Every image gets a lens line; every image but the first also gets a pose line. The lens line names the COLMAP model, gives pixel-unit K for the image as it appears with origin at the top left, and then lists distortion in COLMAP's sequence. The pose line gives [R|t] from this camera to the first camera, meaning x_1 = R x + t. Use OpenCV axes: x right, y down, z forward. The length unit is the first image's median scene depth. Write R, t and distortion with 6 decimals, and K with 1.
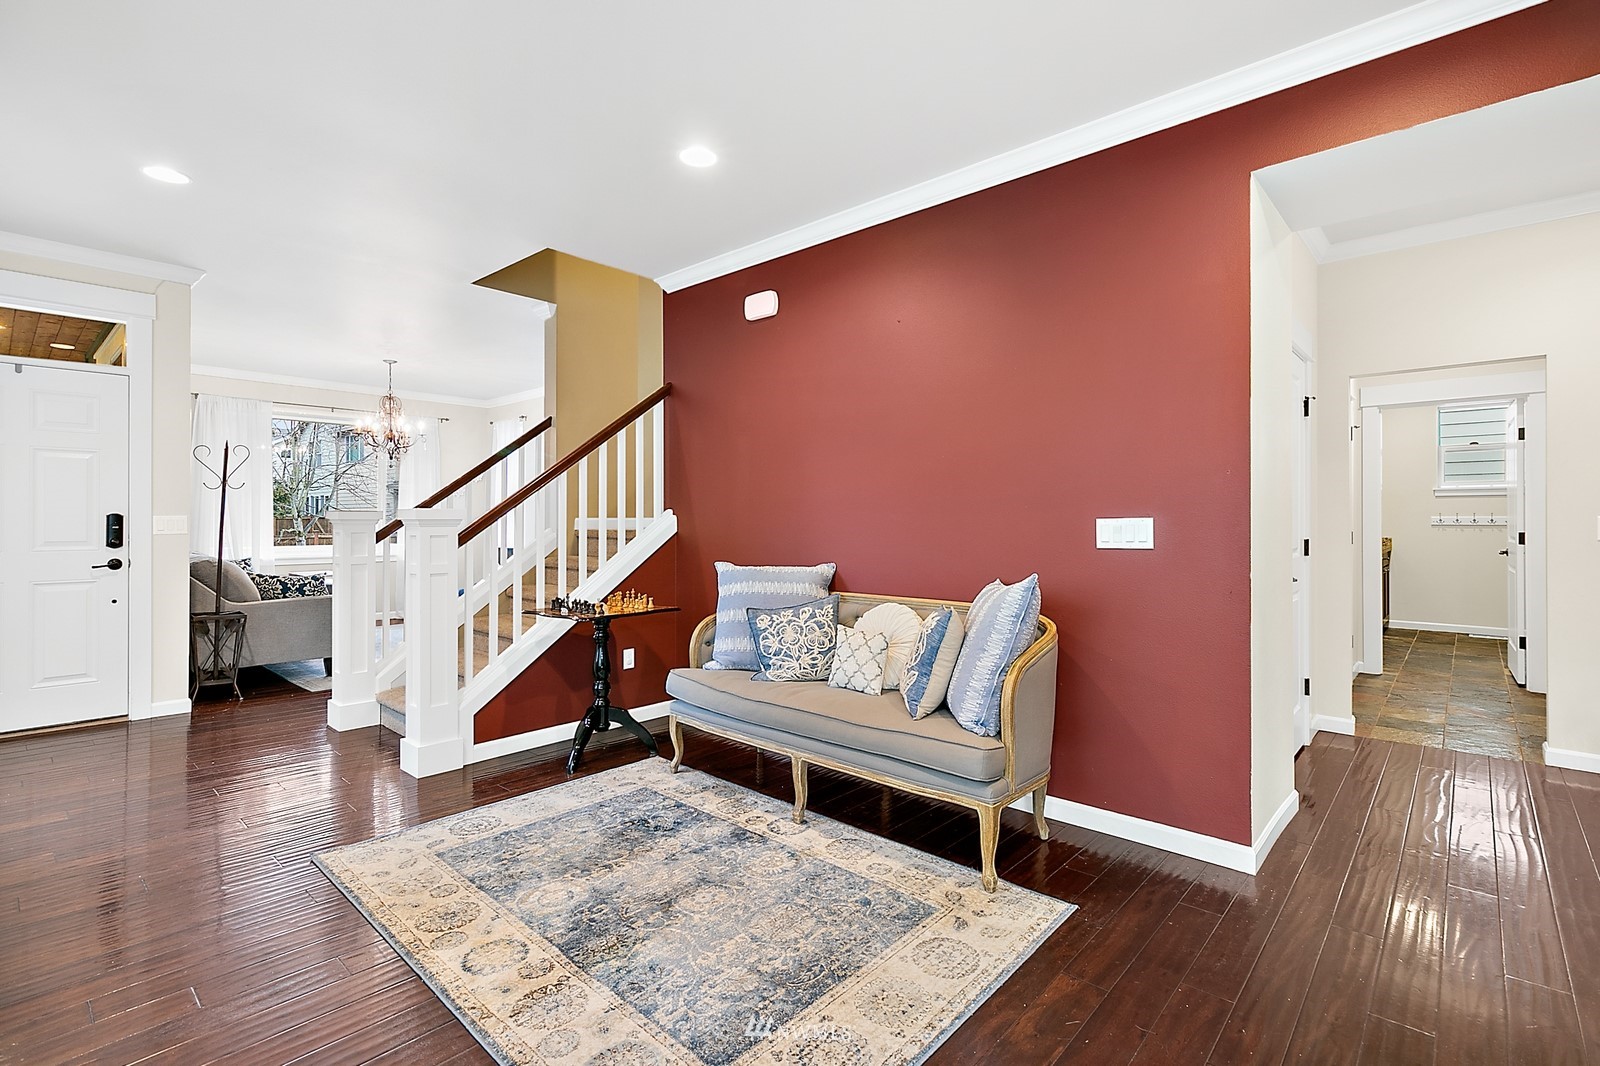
lens RADIAL K [[745.7, 0, 798.1], [0, 745.7, 520.8], [0, 0, 1]] dist [0.004955, -0.000090]
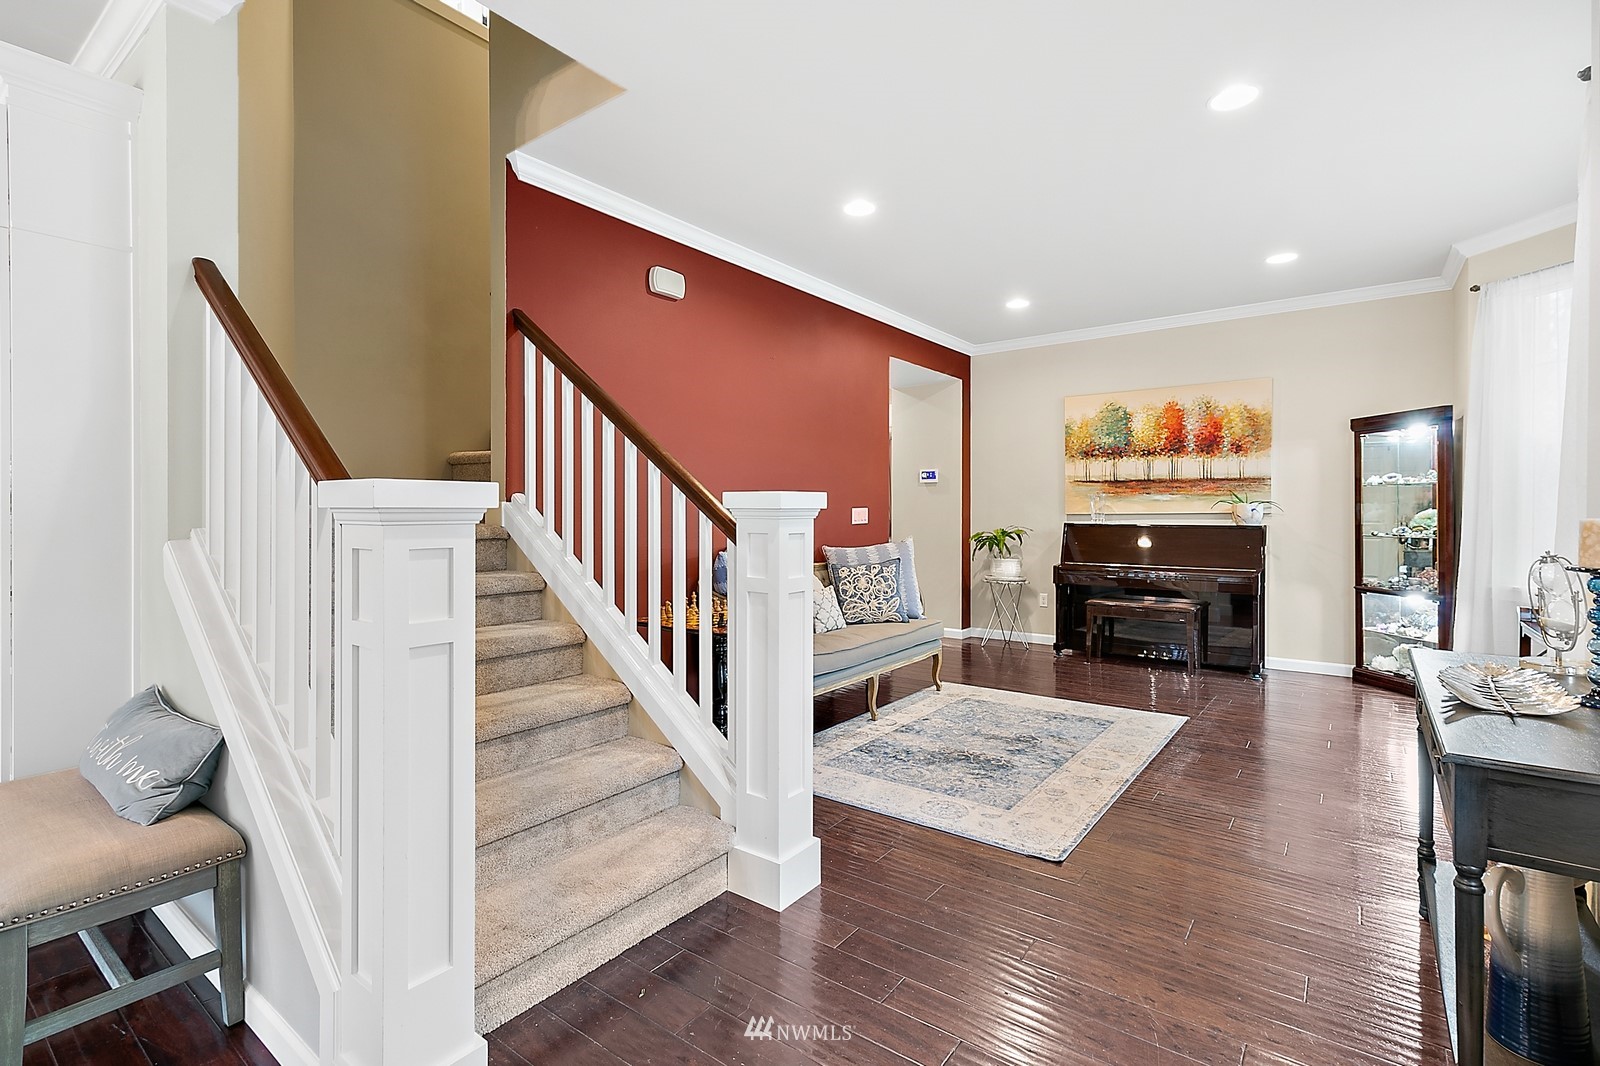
lens RADIAL K [[745.7, 0, 798.0], [0, 745.7, 522.6], [0, 0, 1]] dist [0.004955, -0.000090]
pose [[-0.090703, -0.019098, 0.995695, -1.285486], [0.001146, 0.999813, 0.019282, -0.002061], [-0.995877, 0.002890, -0.090664, 1.167977]]
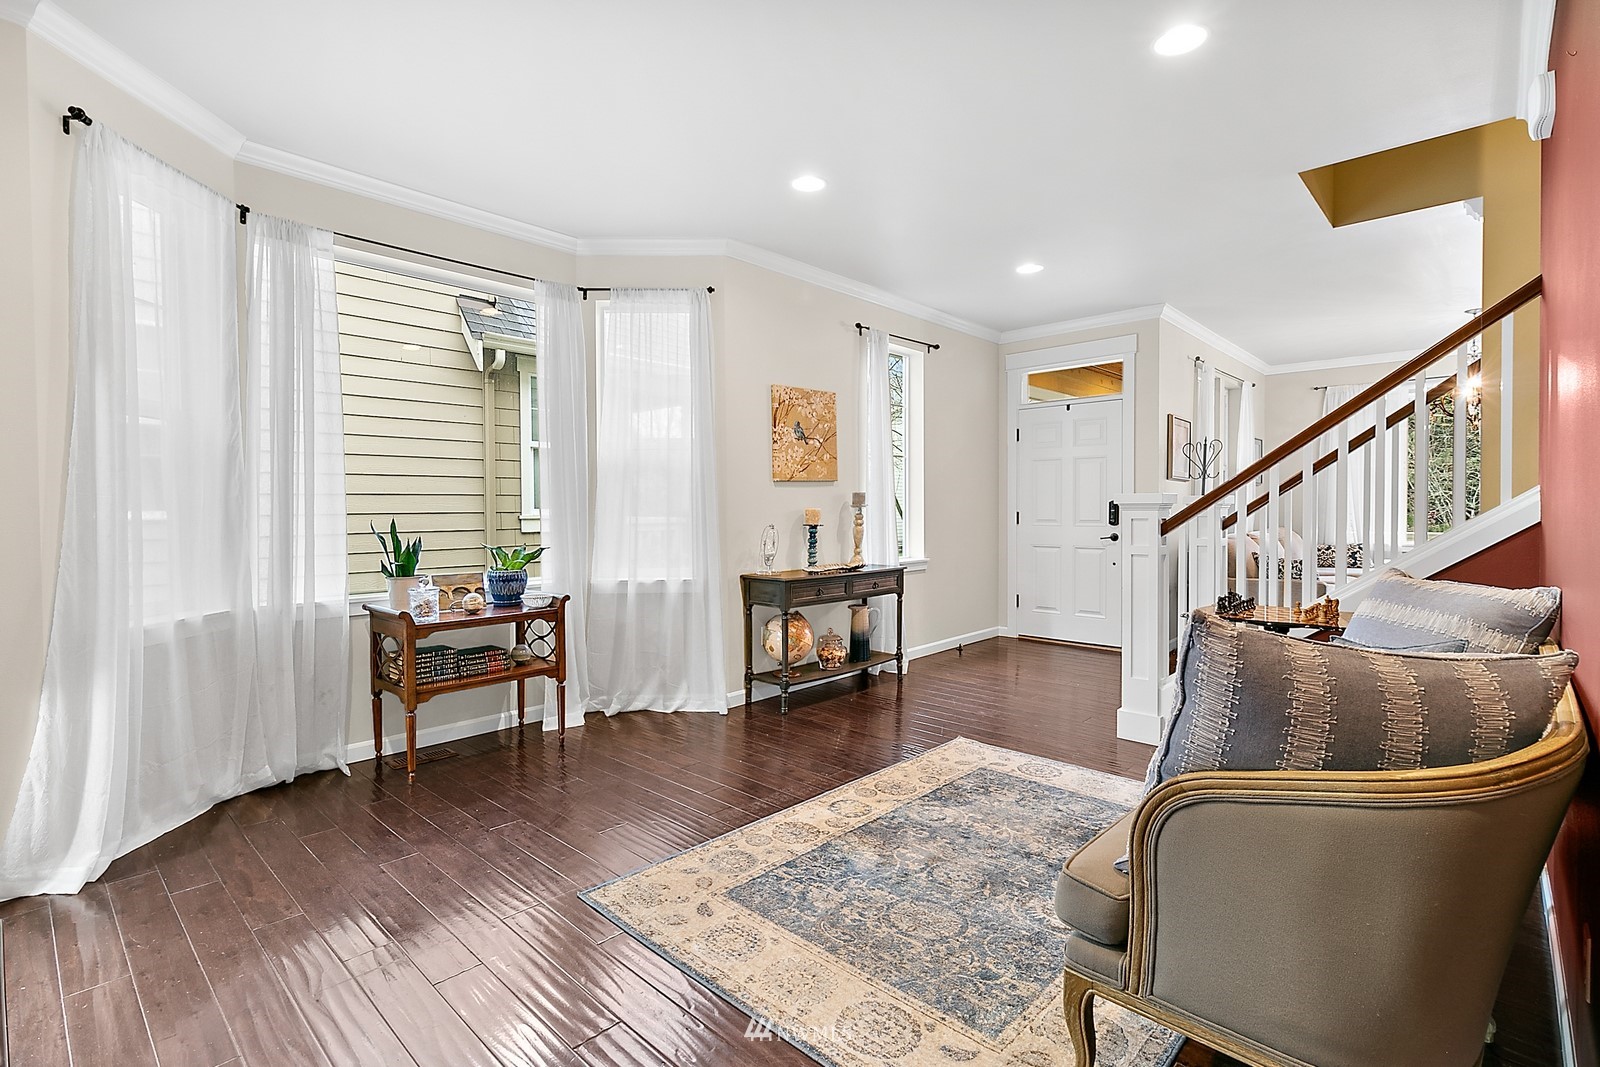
lens RADIAL K [[745.7, 0, 797.8], [0, 745.7, 517.4], [0, 0, 1]] dist [0.004955, -0.000090]
pose [[-0.014283, 0.012824, -0.999816, 0.648184], [0.000381, 0.999918, 0.012820, 0.003721], [0.999898, -0.000198, -0.014287, 0.584320]]
